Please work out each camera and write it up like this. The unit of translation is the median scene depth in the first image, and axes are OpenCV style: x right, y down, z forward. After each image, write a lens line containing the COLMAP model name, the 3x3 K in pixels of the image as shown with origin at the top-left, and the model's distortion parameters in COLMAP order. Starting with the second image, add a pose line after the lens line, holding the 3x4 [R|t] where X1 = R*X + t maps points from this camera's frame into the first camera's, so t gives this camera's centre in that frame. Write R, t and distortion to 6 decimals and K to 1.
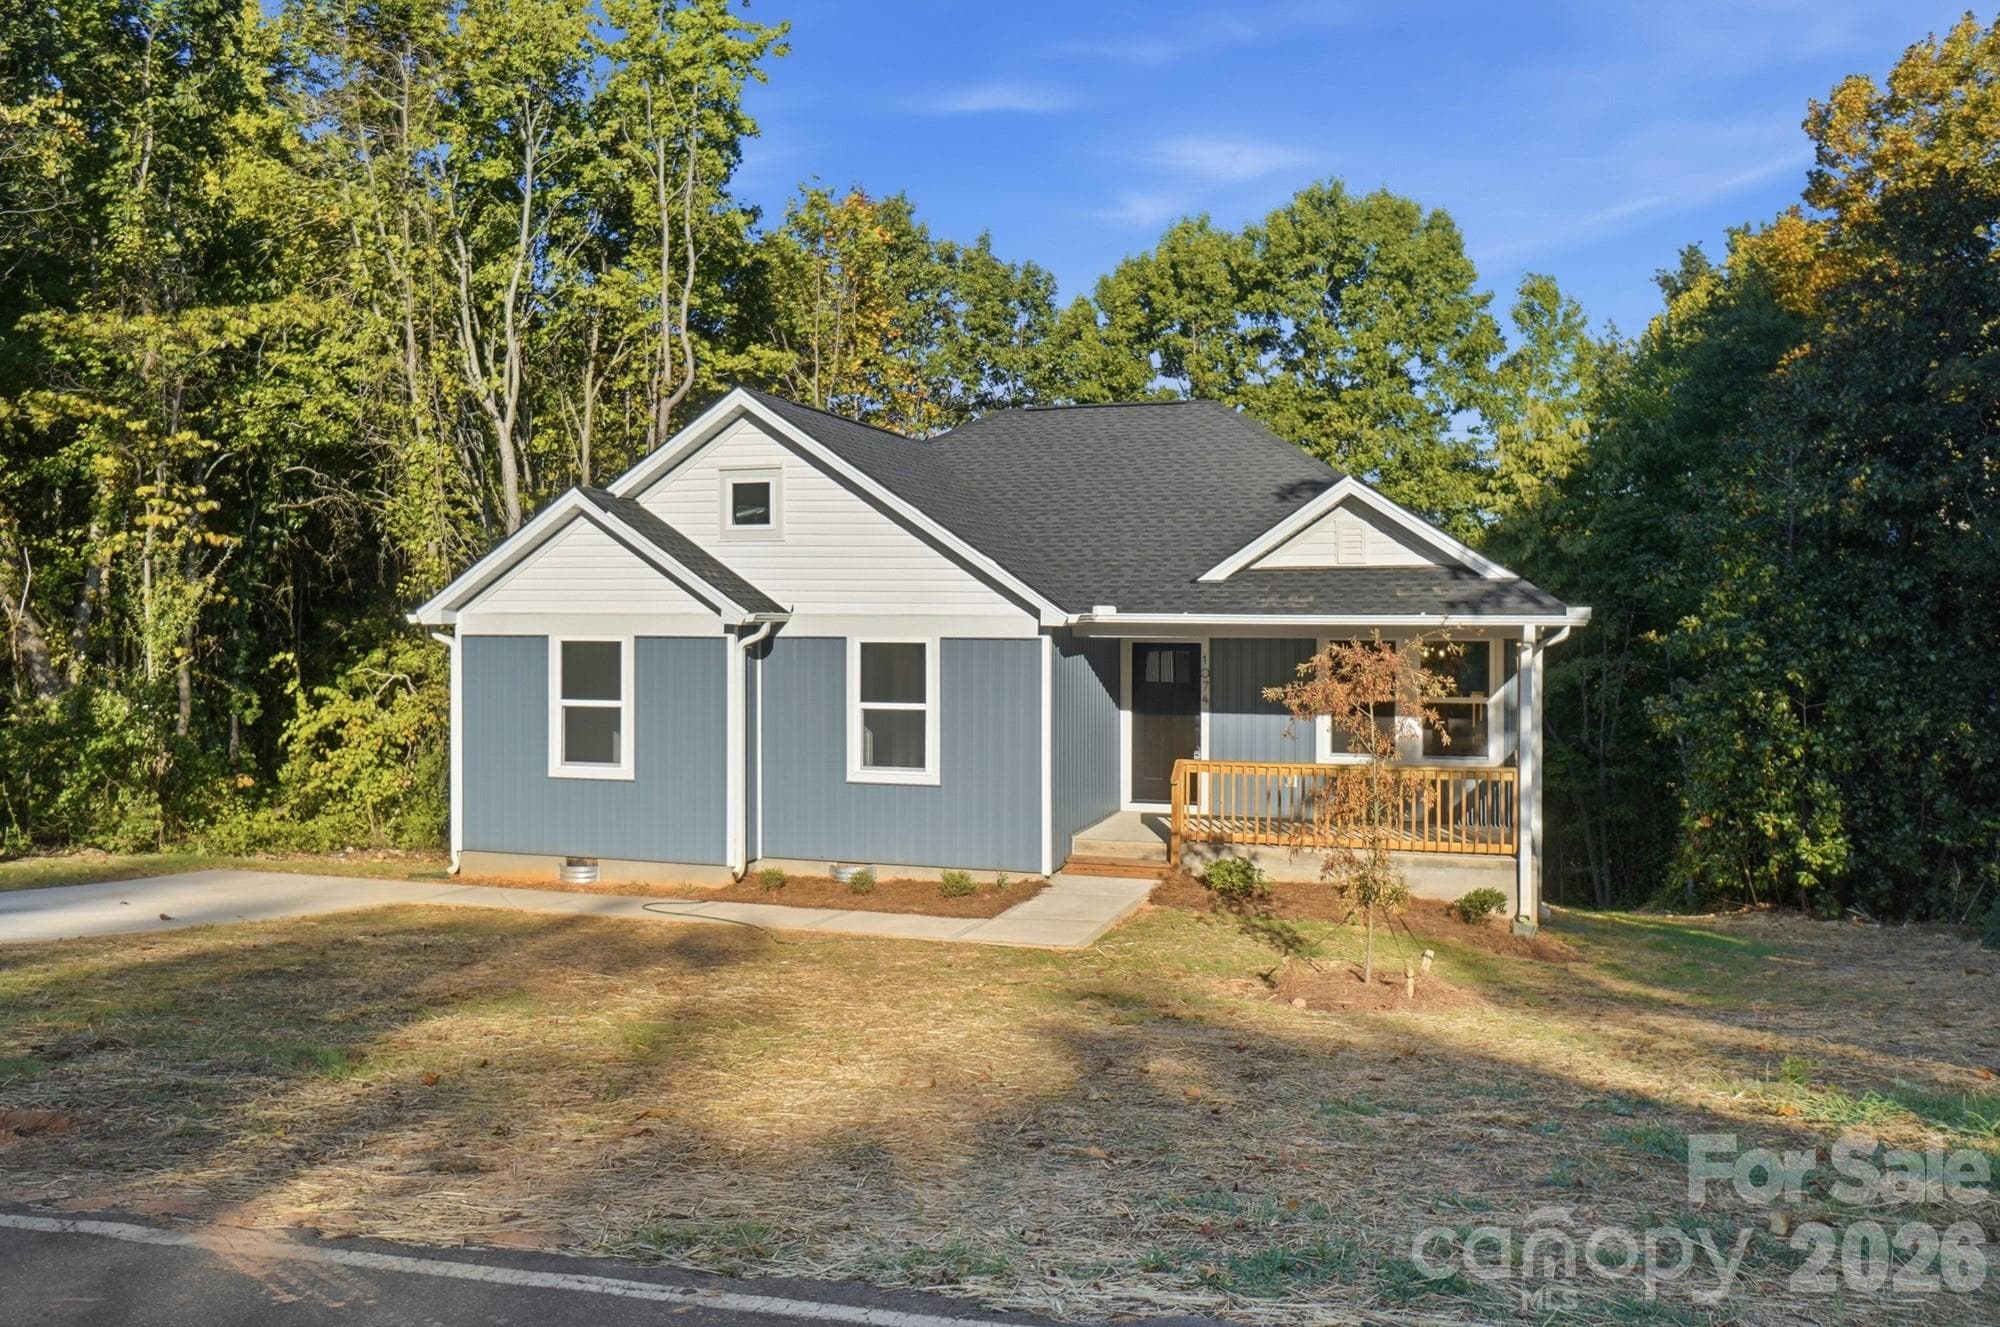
lens RADIAL K [[1536.6, 0, 1000.0], [0, 1536.6, 663.5], [0, 0, 1]] dist [-0.006342, 0.001762]
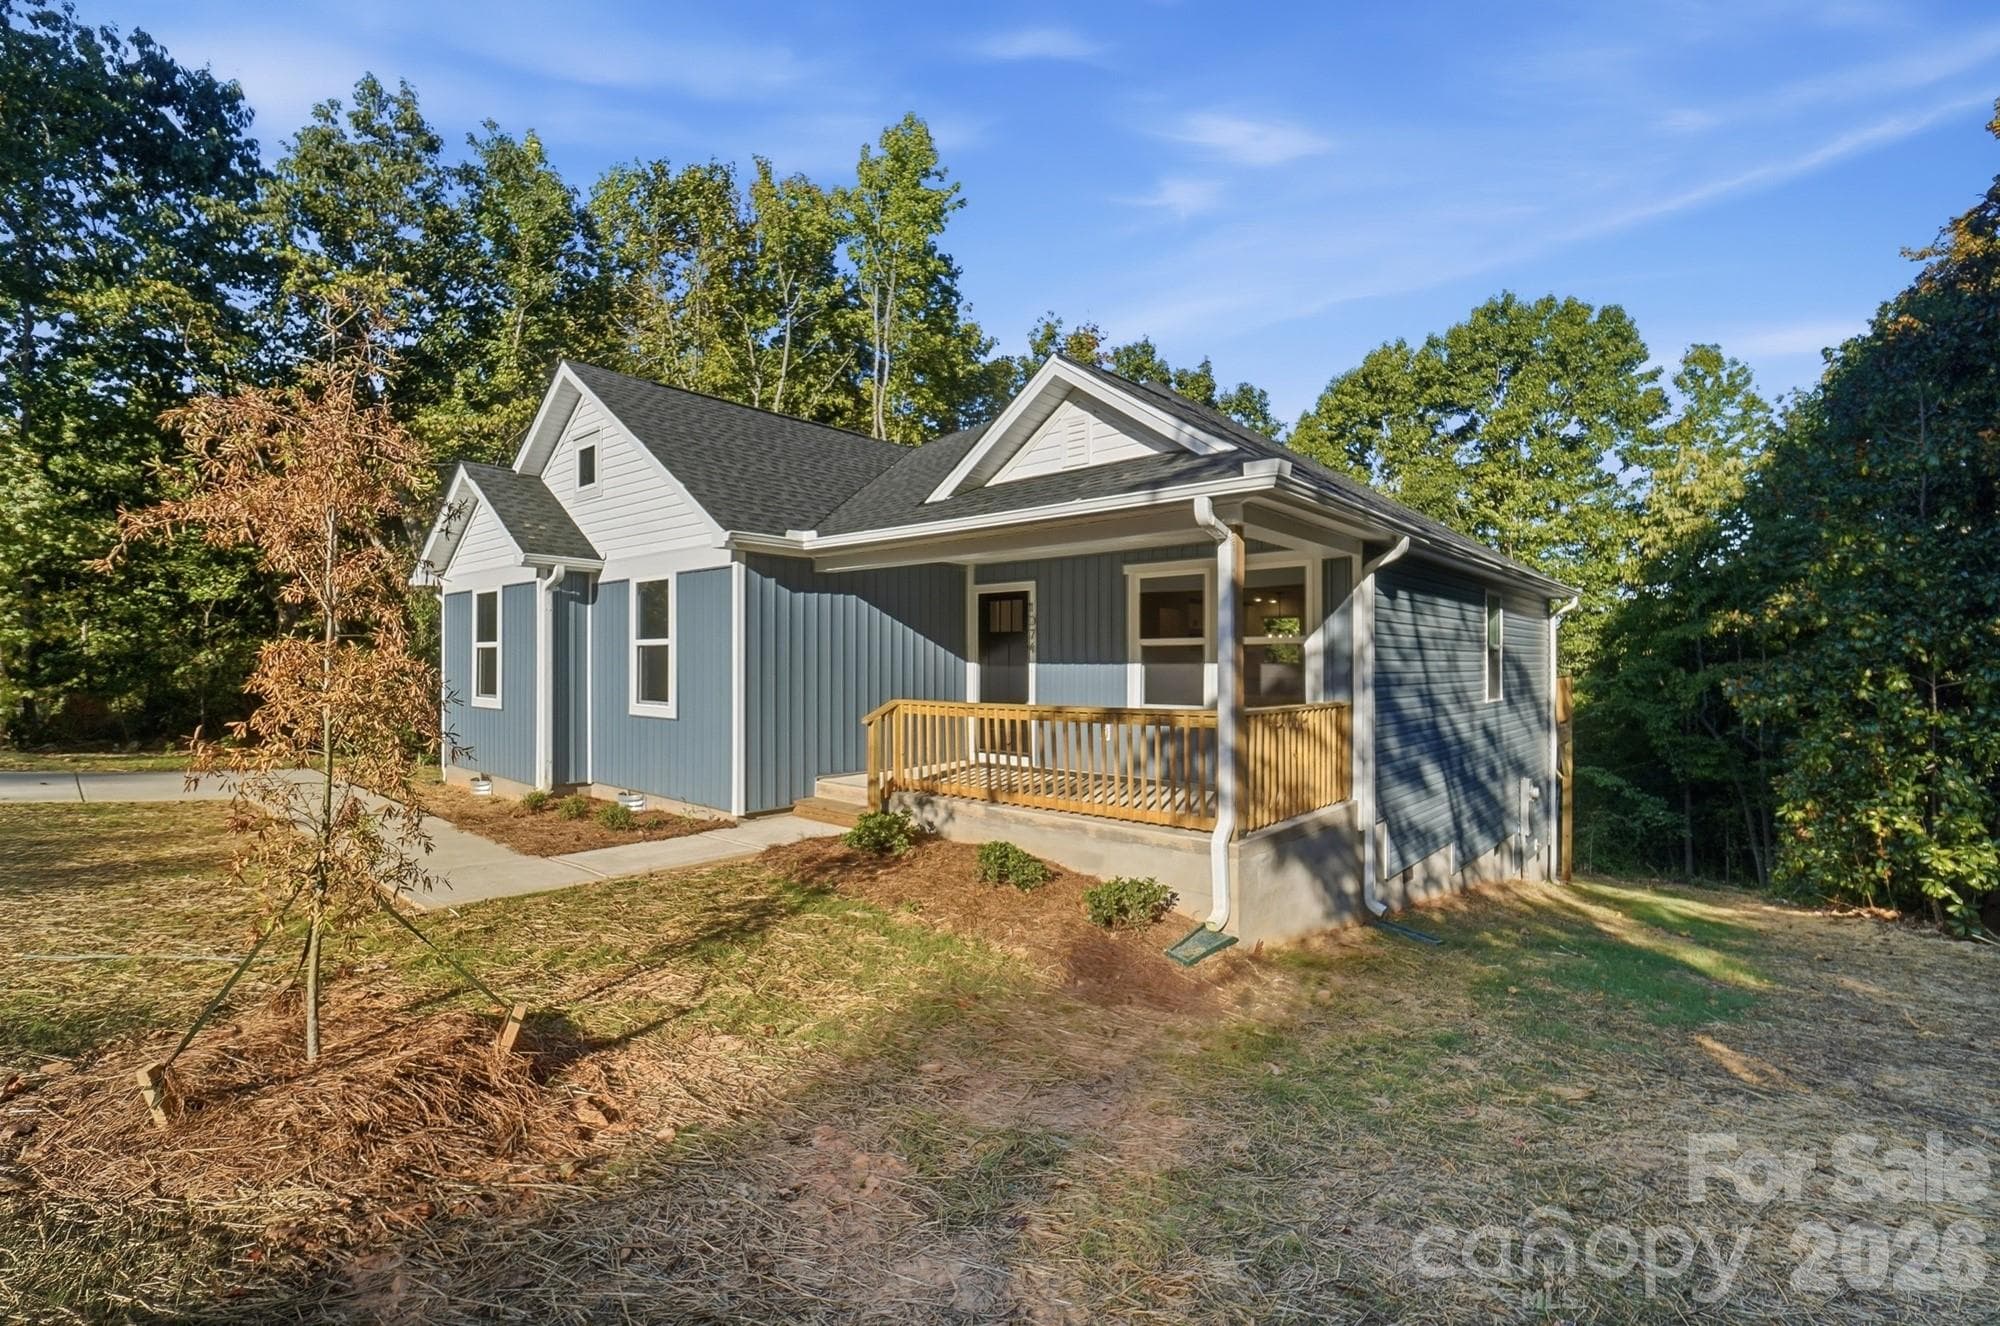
lens RADIAL K [[838.5, 0, 1012.6], [0, 838.5, 676.4], [0, 0, 1]] dist [0.009823, 0.000143]
pose [[0.918391, 0.010623, -0.395533, 0.363338], [-0.013530, 0.999898, -0.004562, 0.048033], [0.395444, 0.009542, 0.918441, 0.550105]]
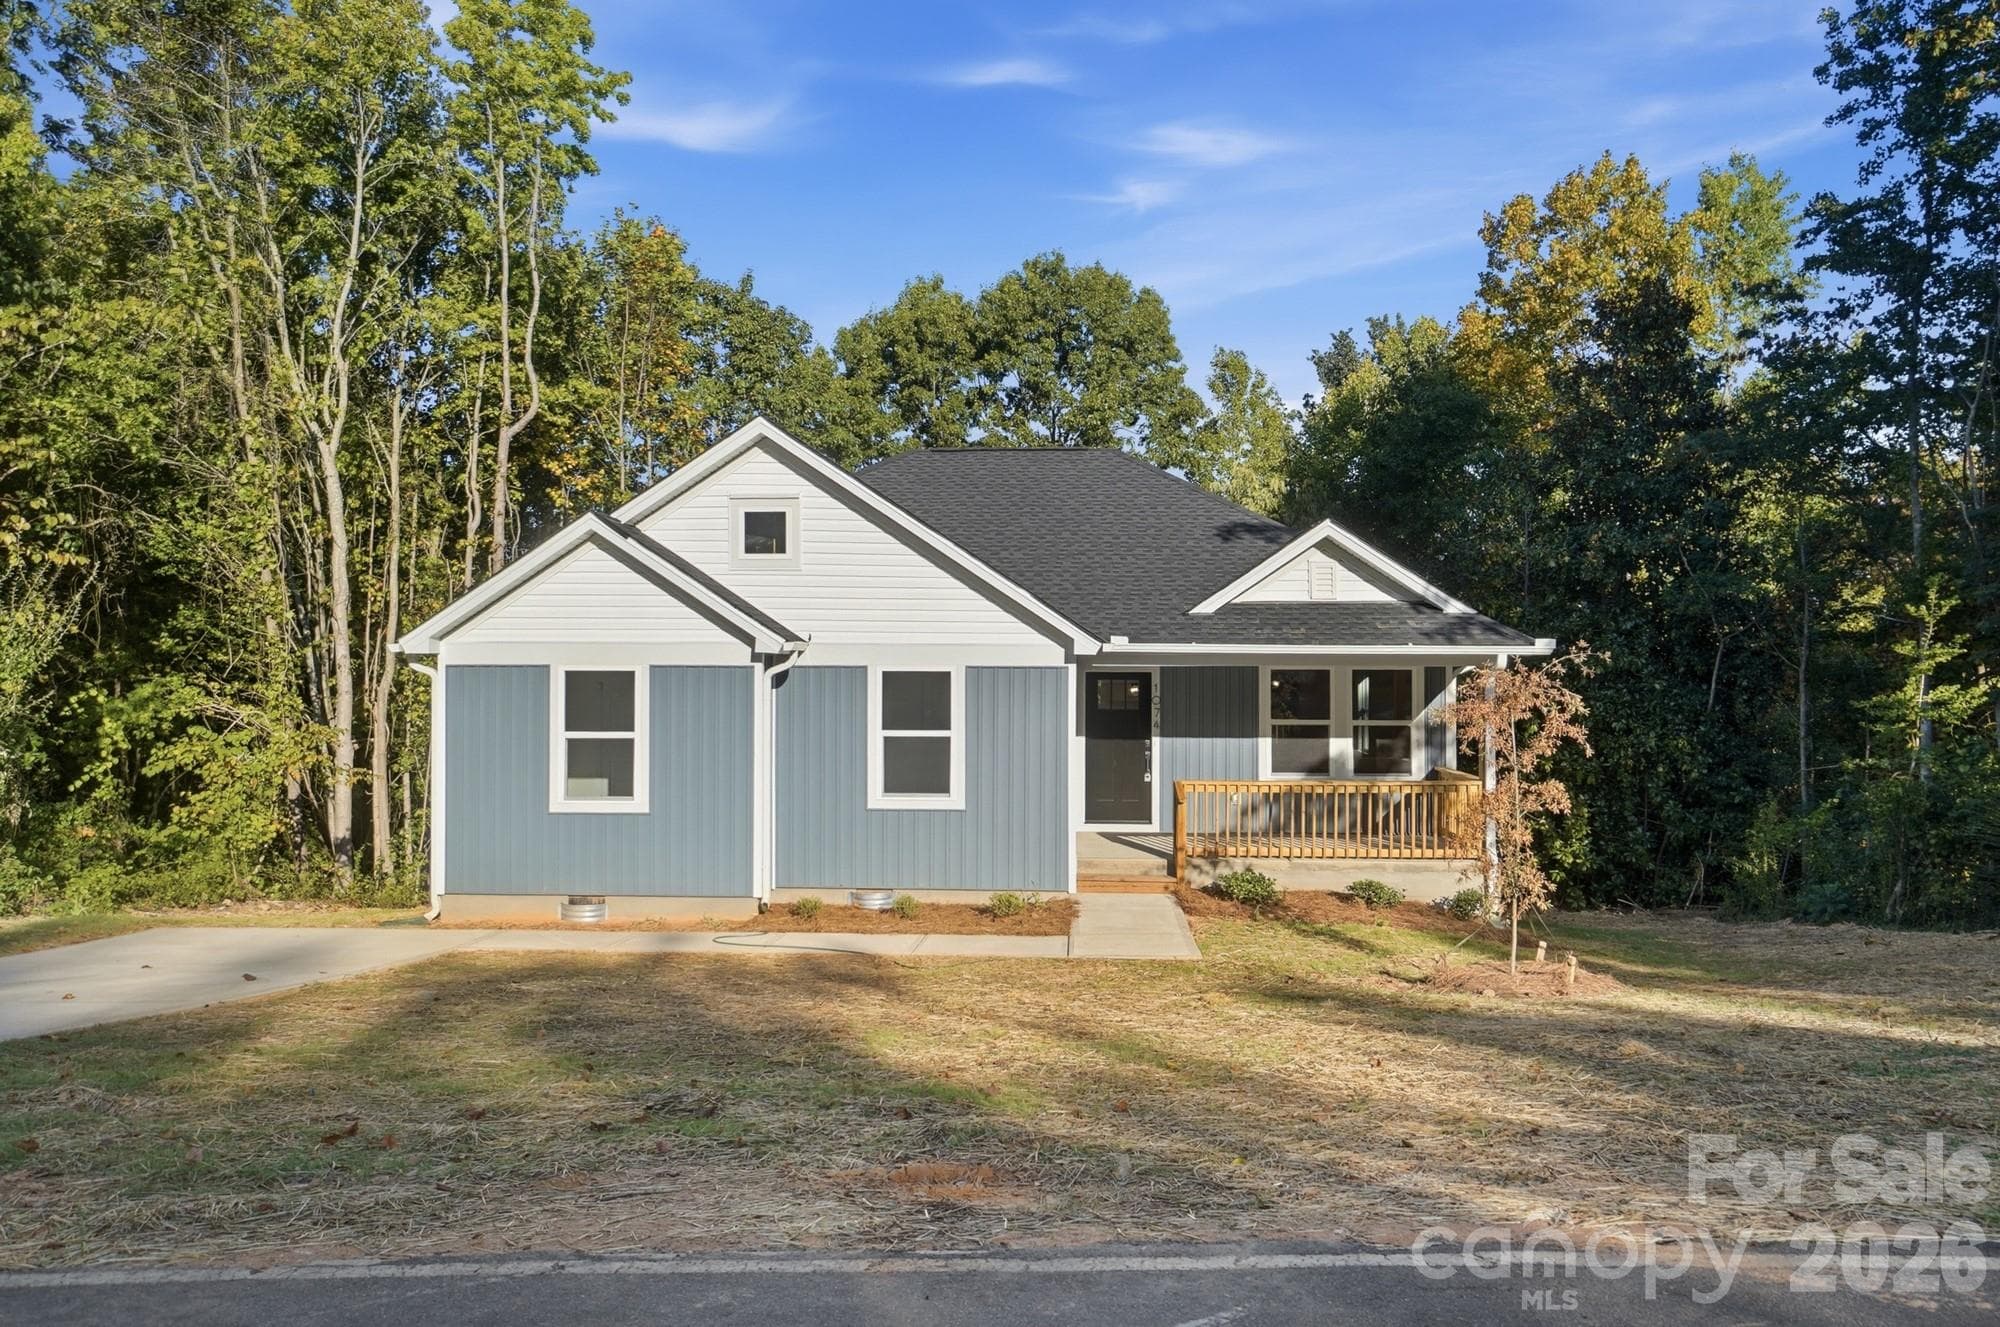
lens RADIAL K [[1458.7, 0, 1000.0], [0, 1458.7, 663.5], [0, 0, 1]] dist [0.007324, 0.003404]
pose [[0.967911, -0.000541, 0.251291, -0.248614], [0.007019, 0.999666, -0.024883, 0.005420], [-0.251194, 0.025848, 0.967592, 0.043889]]
